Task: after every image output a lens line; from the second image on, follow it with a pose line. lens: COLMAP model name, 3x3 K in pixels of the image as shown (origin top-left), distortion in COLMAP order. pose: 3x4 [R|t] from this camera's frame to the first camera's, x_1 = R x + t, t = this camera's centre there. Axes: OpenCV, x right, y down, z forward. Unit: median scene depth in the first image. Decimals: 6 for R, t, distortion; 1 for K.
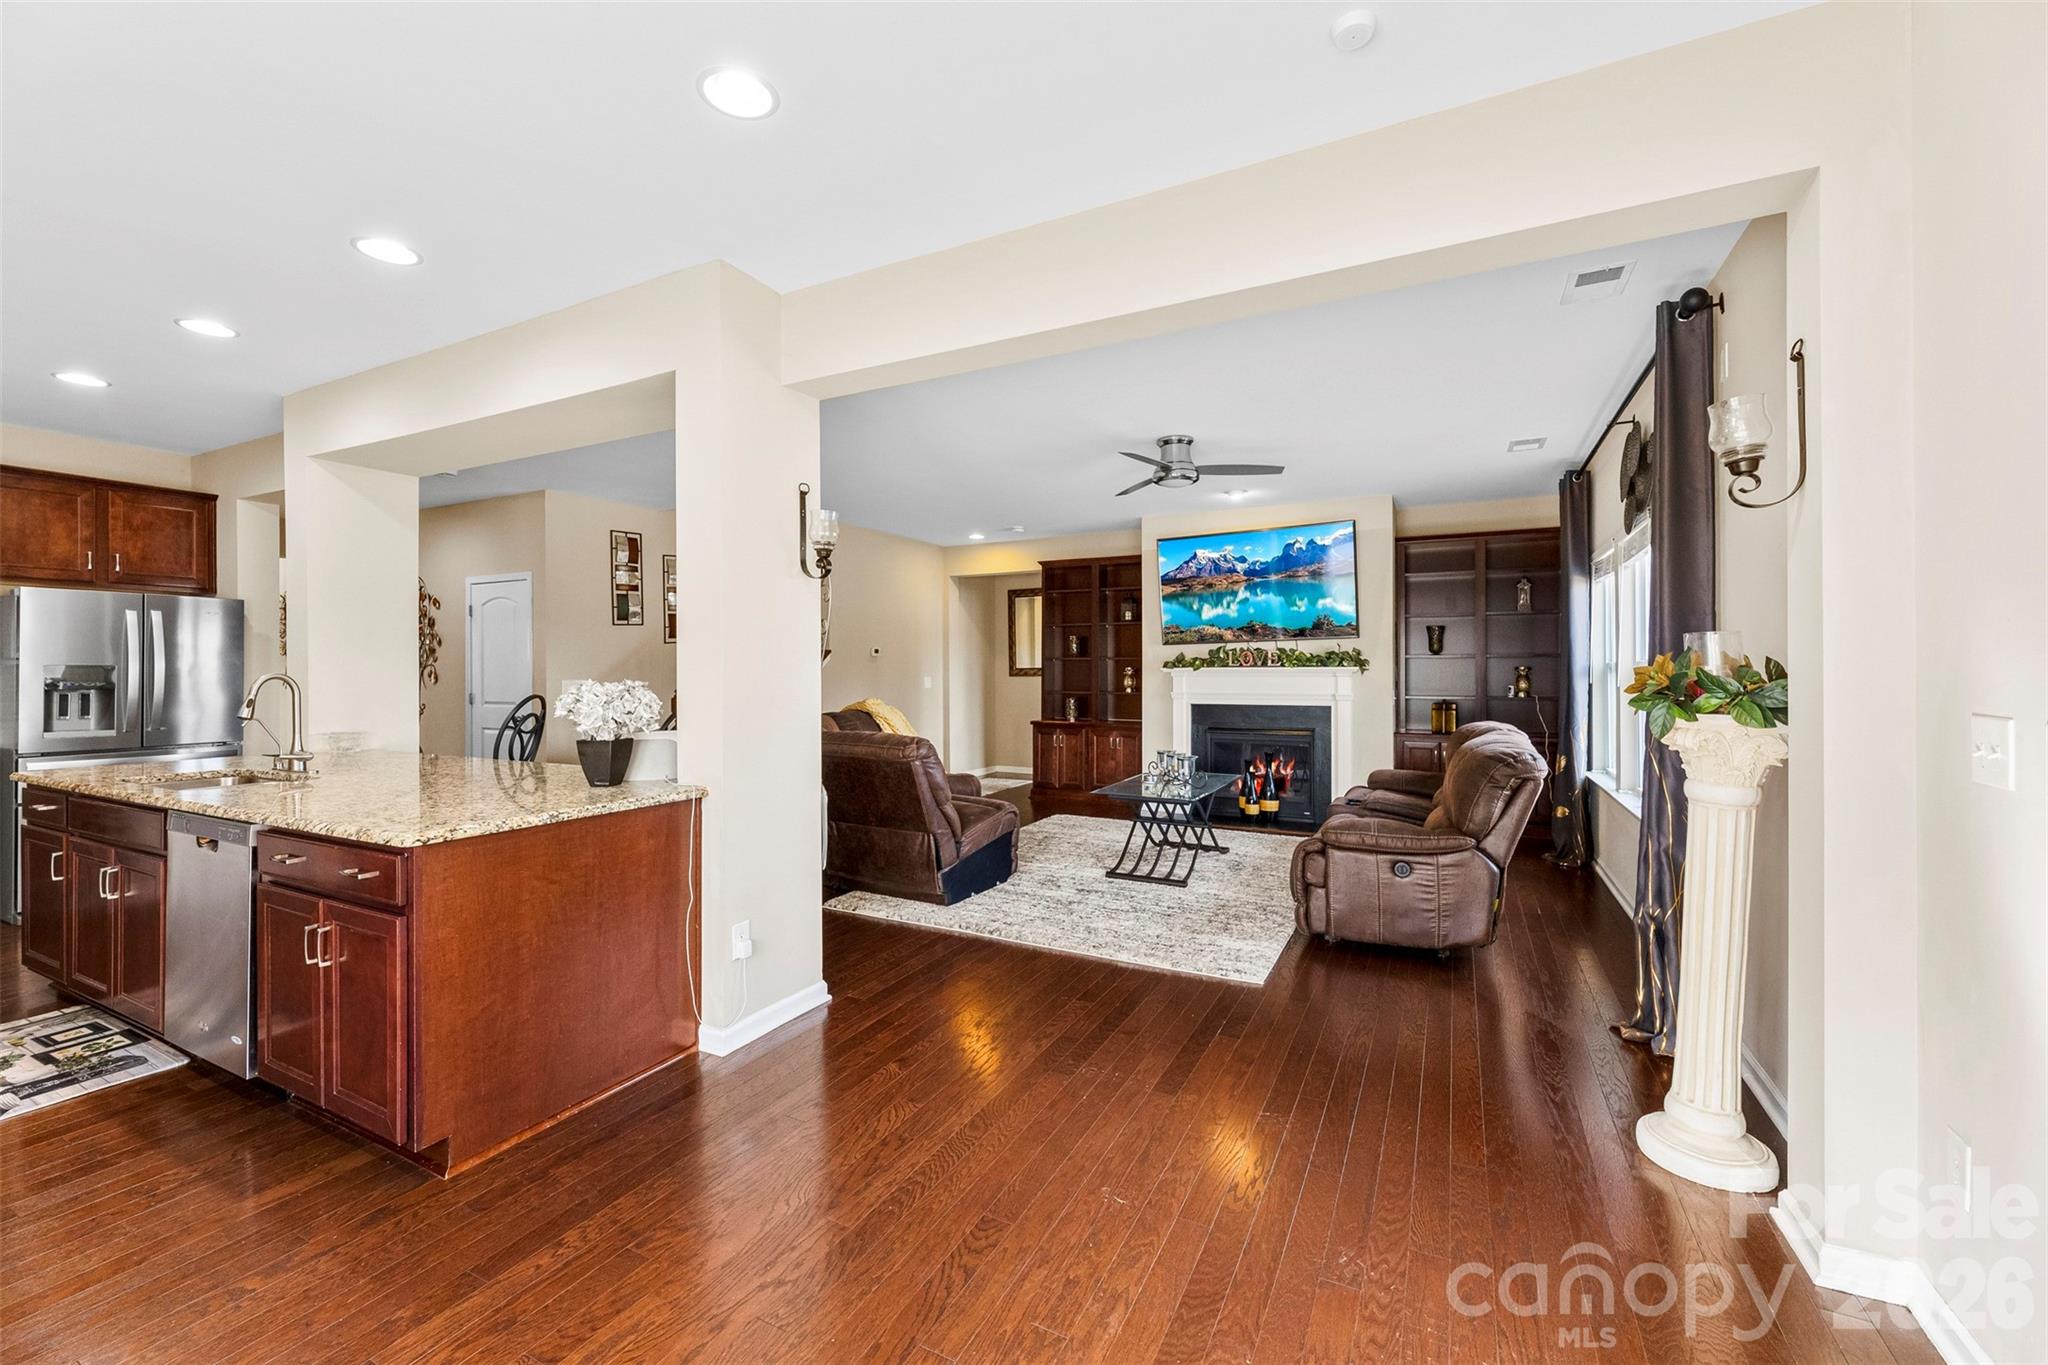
lens RADIAL K [[828.5, 0, 1023.8], [0, 828.5, 677.2], [0, 0, 1]] dist [0.006762, -0.000665]
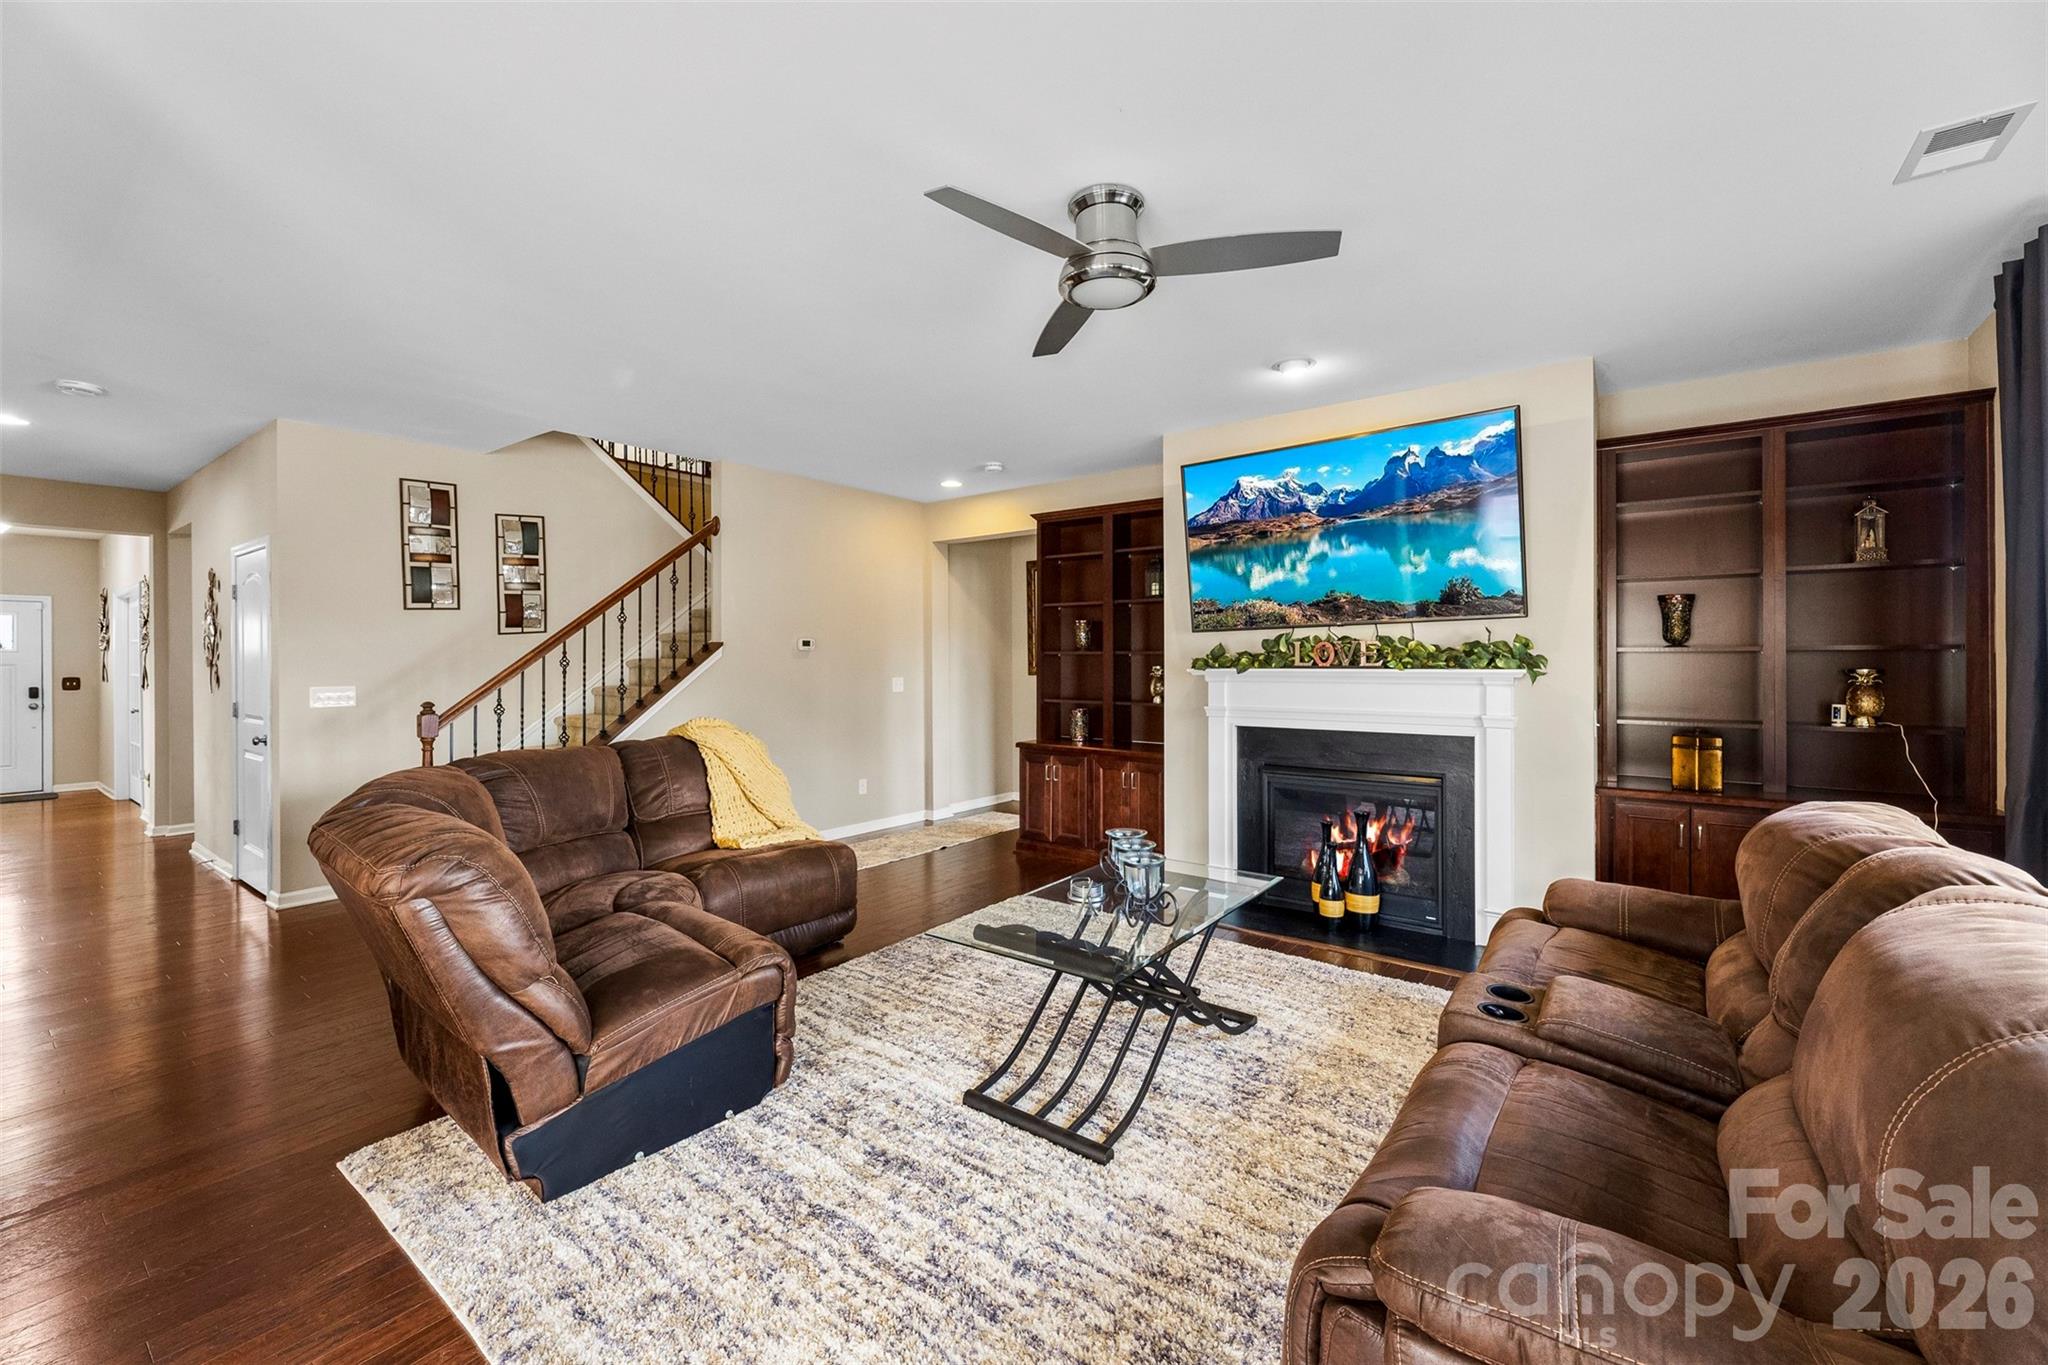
lens RADIAL K [[828.5, 0, 1023.2], [0, 828.5, 667.4], [0, 0, 1]] dist [0.006762, -0.000665]
pose [[0.986055, 0.000710, -0.166419, 0.153146], [-0.000721, 1.000000, -0.000005, -0.012479], [0.166419, 0.000125, 0.986055, 0.368836]]
